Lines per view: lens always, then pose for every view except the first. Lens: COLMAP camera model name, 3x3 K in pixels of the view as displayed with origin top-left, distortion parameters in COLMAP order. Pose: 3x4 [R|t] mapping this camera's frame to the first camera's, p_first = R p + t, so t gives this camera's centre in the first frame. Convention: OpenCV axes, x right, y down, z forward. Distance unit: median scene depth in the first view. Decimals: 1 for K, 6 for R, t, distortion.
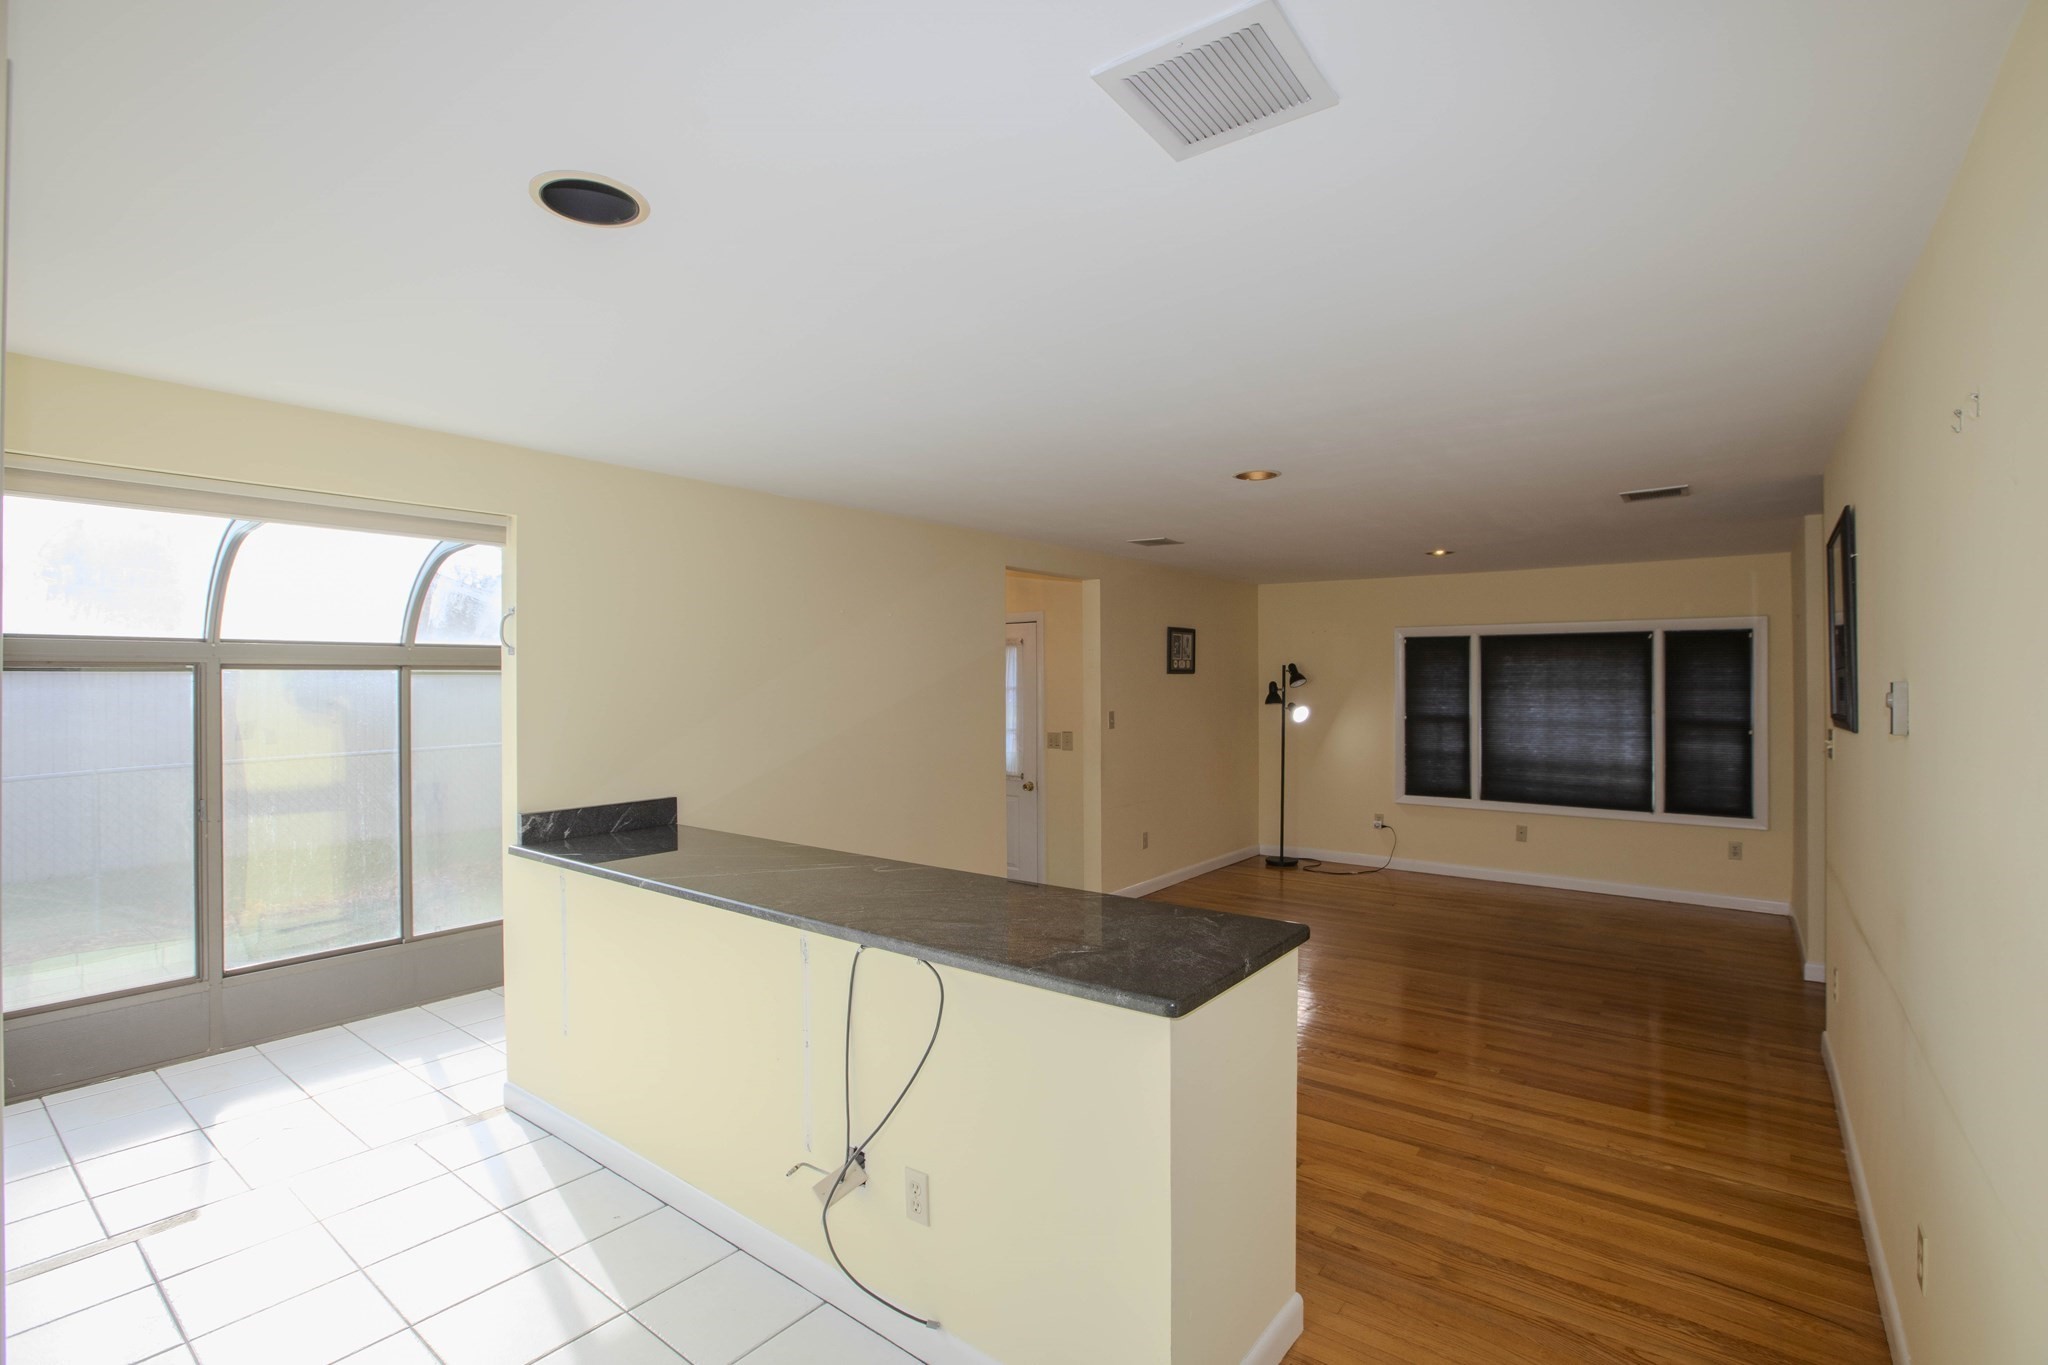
lens RADIAL K [[937.5, 0, 1052.2], [0, 937.5, 682.8], [0, 0, 1]] dist [-0.038511, 0.000141]
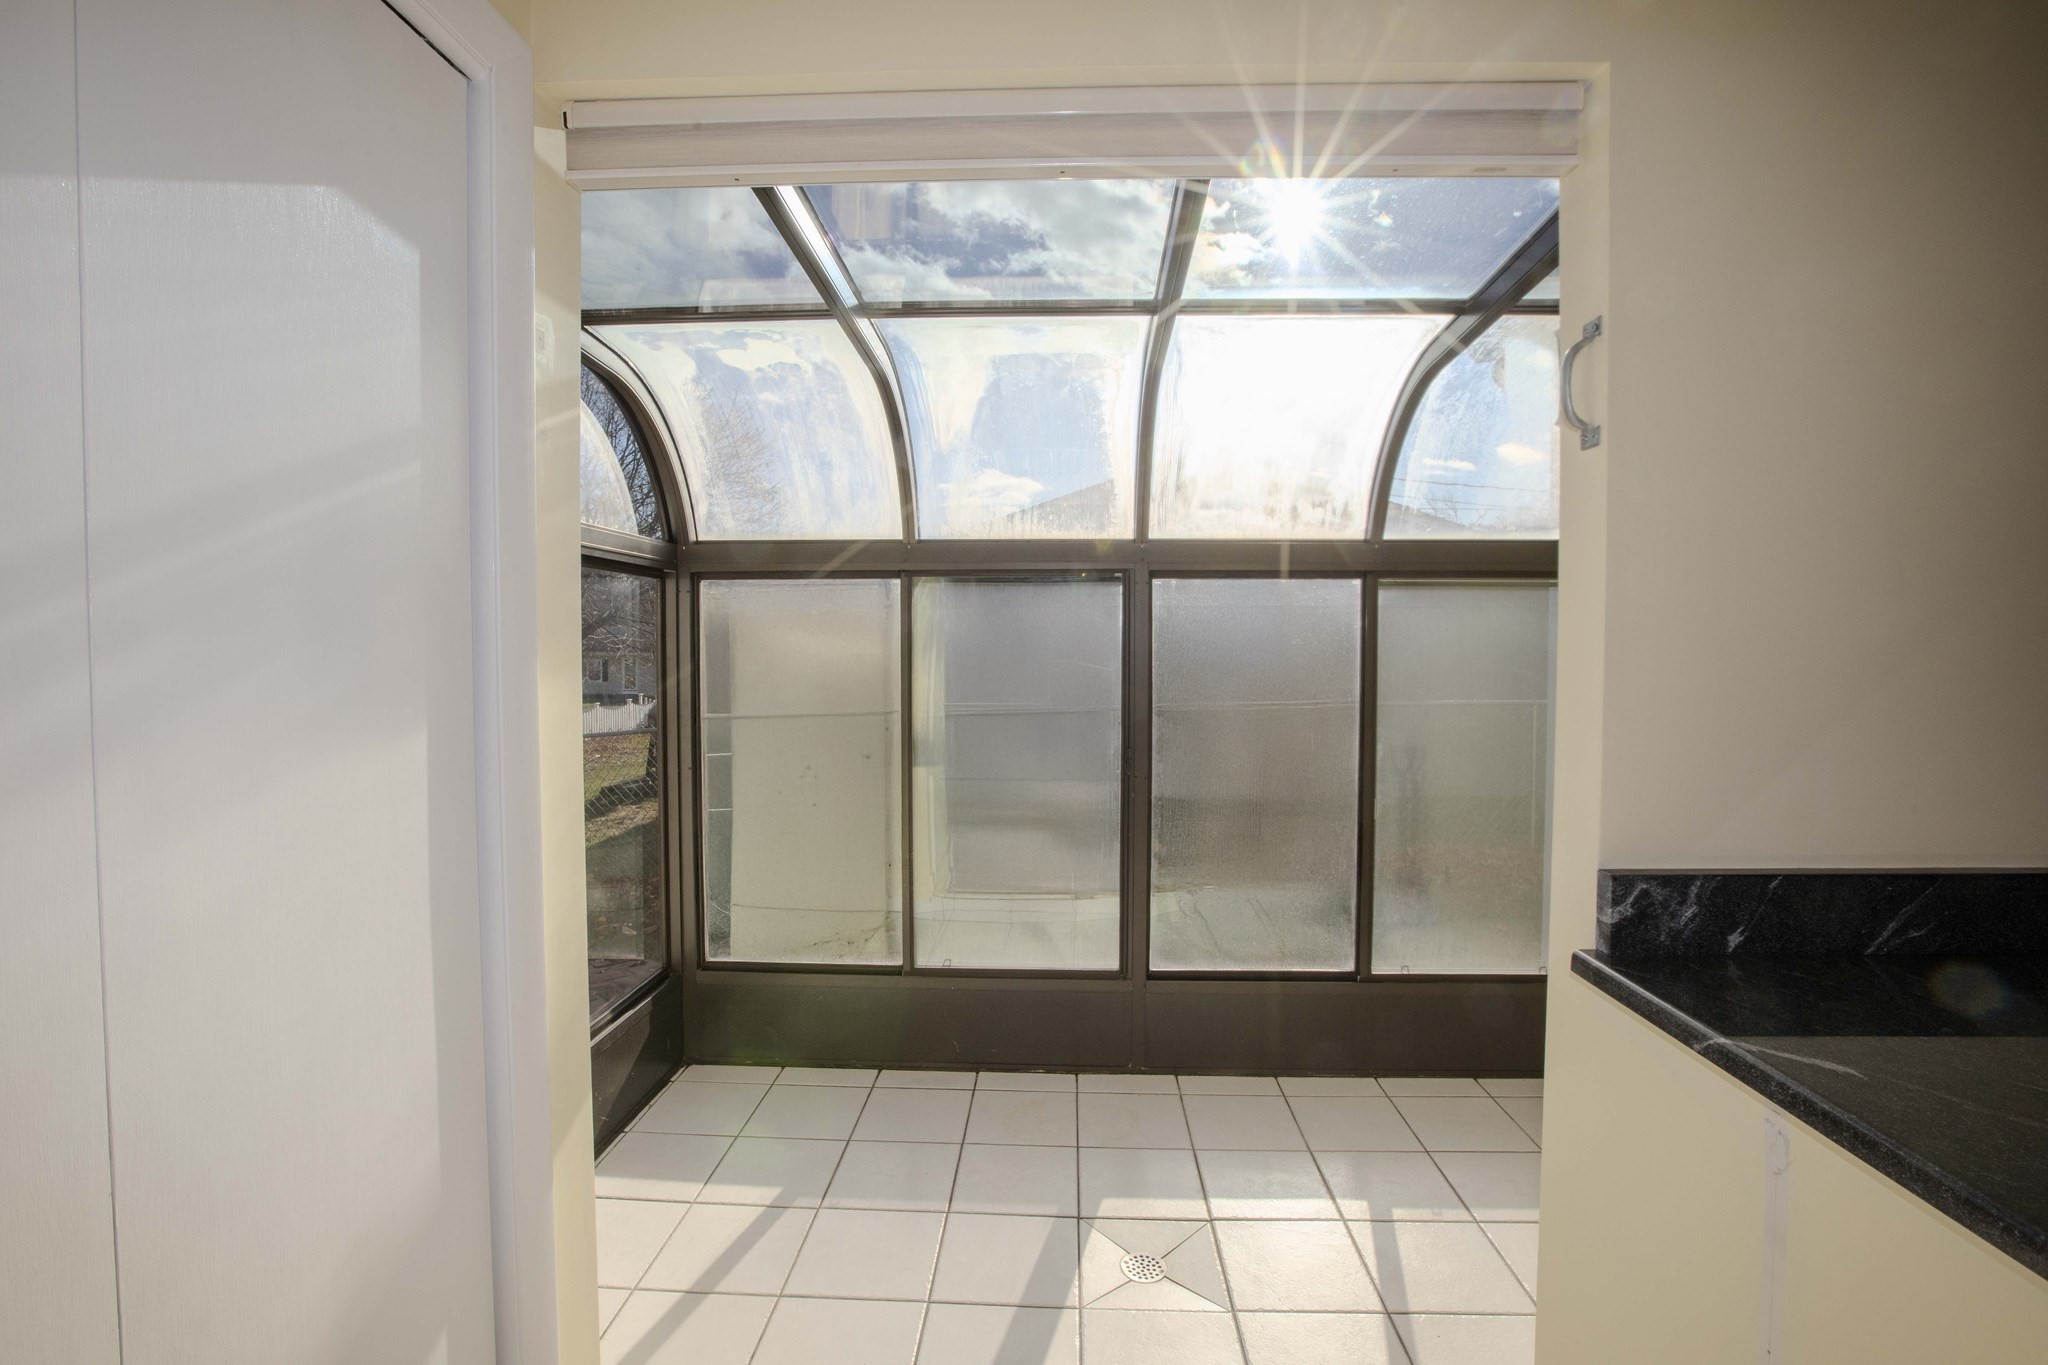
lens RADIAL K [[937.5, 0, 1052.2], [0, 937.5, 682.8], [0, 0, 1]] dist [-0.038511, 0.000141]
pose [[0.574433, 0.033981, -0.817846, -0.318030], [-0.002368, 0.999203, 0.039853, 0.041139], [0.818548, -0.020956, 0.574055, 0.478564]]
